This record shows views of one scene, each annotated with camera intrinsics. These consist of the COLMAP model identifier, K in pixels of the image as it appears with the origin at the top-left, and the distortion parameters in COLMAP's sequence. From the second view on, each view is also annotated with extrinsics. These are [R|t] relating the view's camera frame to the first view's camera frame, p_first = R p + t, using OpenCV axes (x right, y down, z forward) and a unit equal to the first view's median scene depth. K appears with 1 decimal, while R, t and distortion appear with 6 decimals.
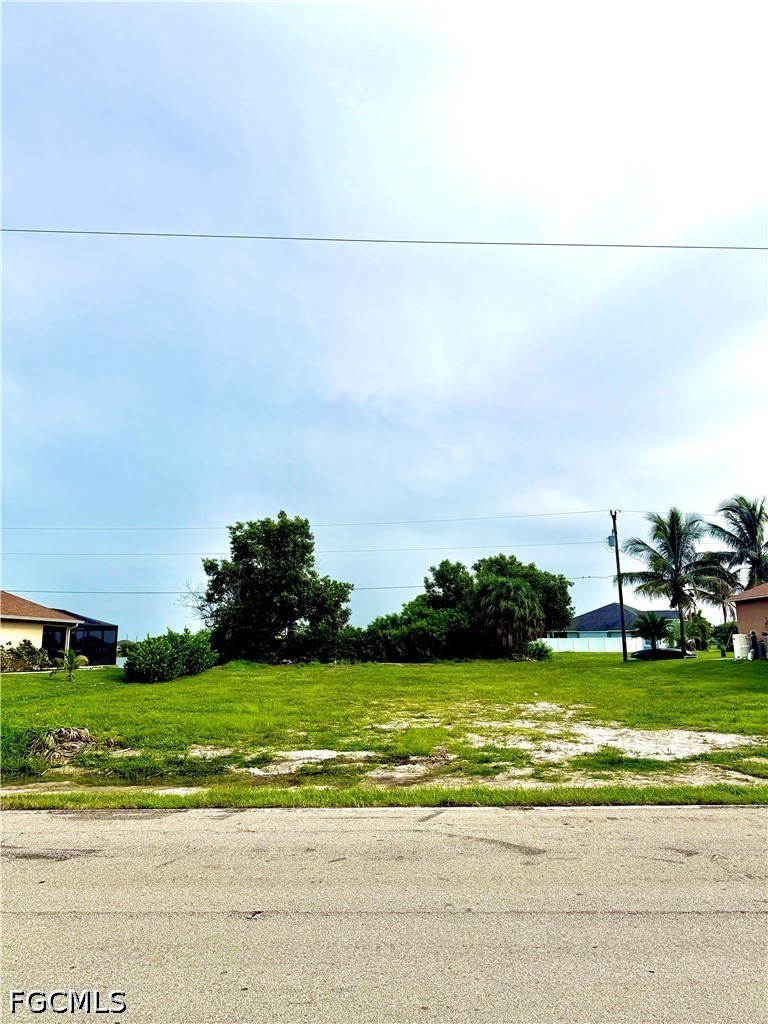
lens RADIAL K [[761.3, 0, 384.0], [0, 761.3, 512.0], [0, 0, 1]] dist [0.118789, -0.150861]
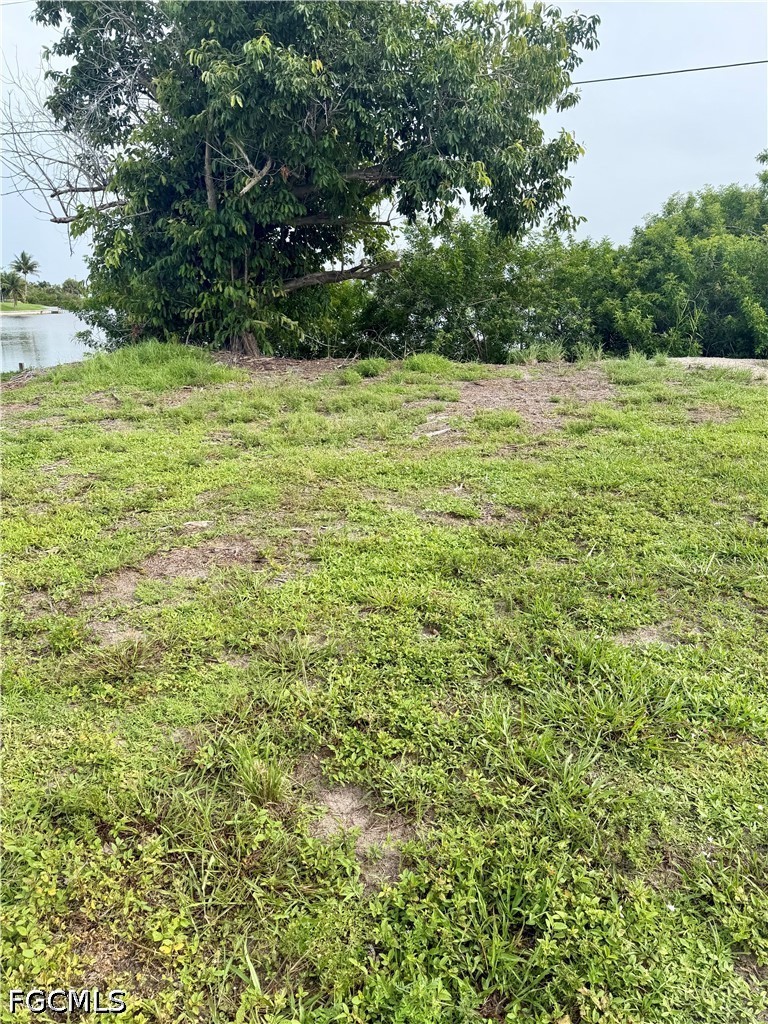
lens RADIAL K [[761.3, 0, 384.0], [0, 761.3, 512.0], [0, 0, 1]] dist [0.118789, -0.150861]
pose [[0.956986, 0.082220, -0.278239, -0.023120], [0.045301, 0.904900, 0.423207, 0.123078], [0.286575, -0.417607, 0.862252, 0.696879]]
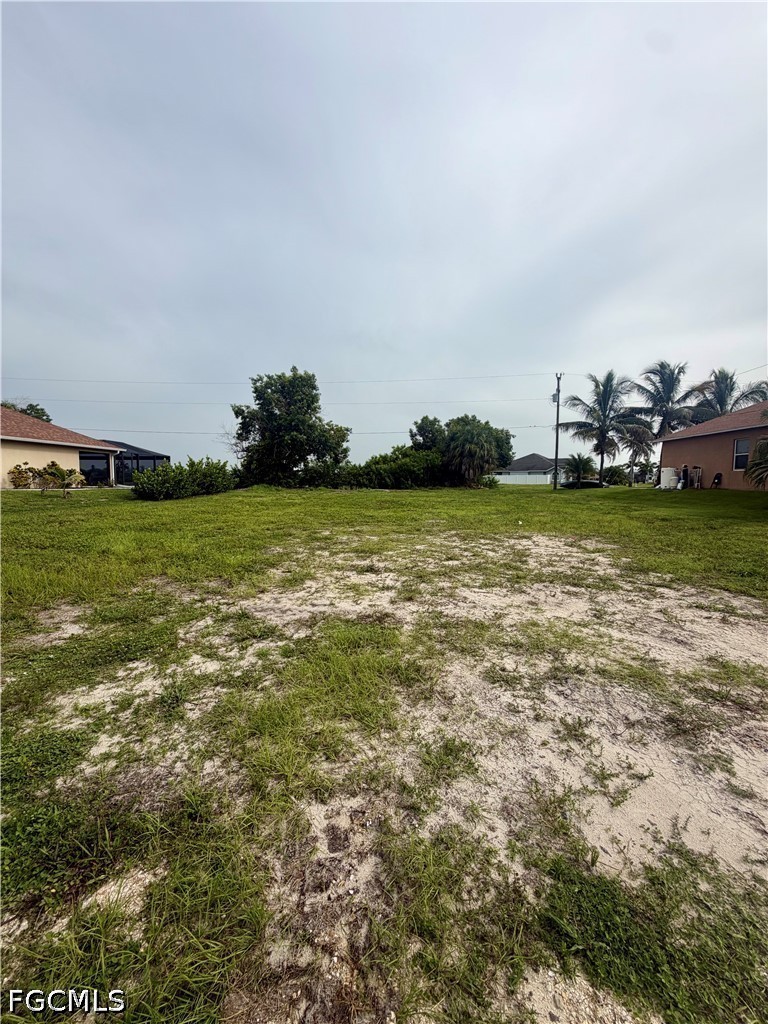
lens RADIAL K [[420.8, 0, 384.0], [0, 420.8, 512.0], [0, 0, 1]] dist [0.000740, -0.000009]
pose [[0.999717, 0.017185, -0.016466, 0.026831], [-0.012658, 0.969779, 0.243658, 0.057236], [0.020156, -0.243381, 0.969721, 0.279273]]
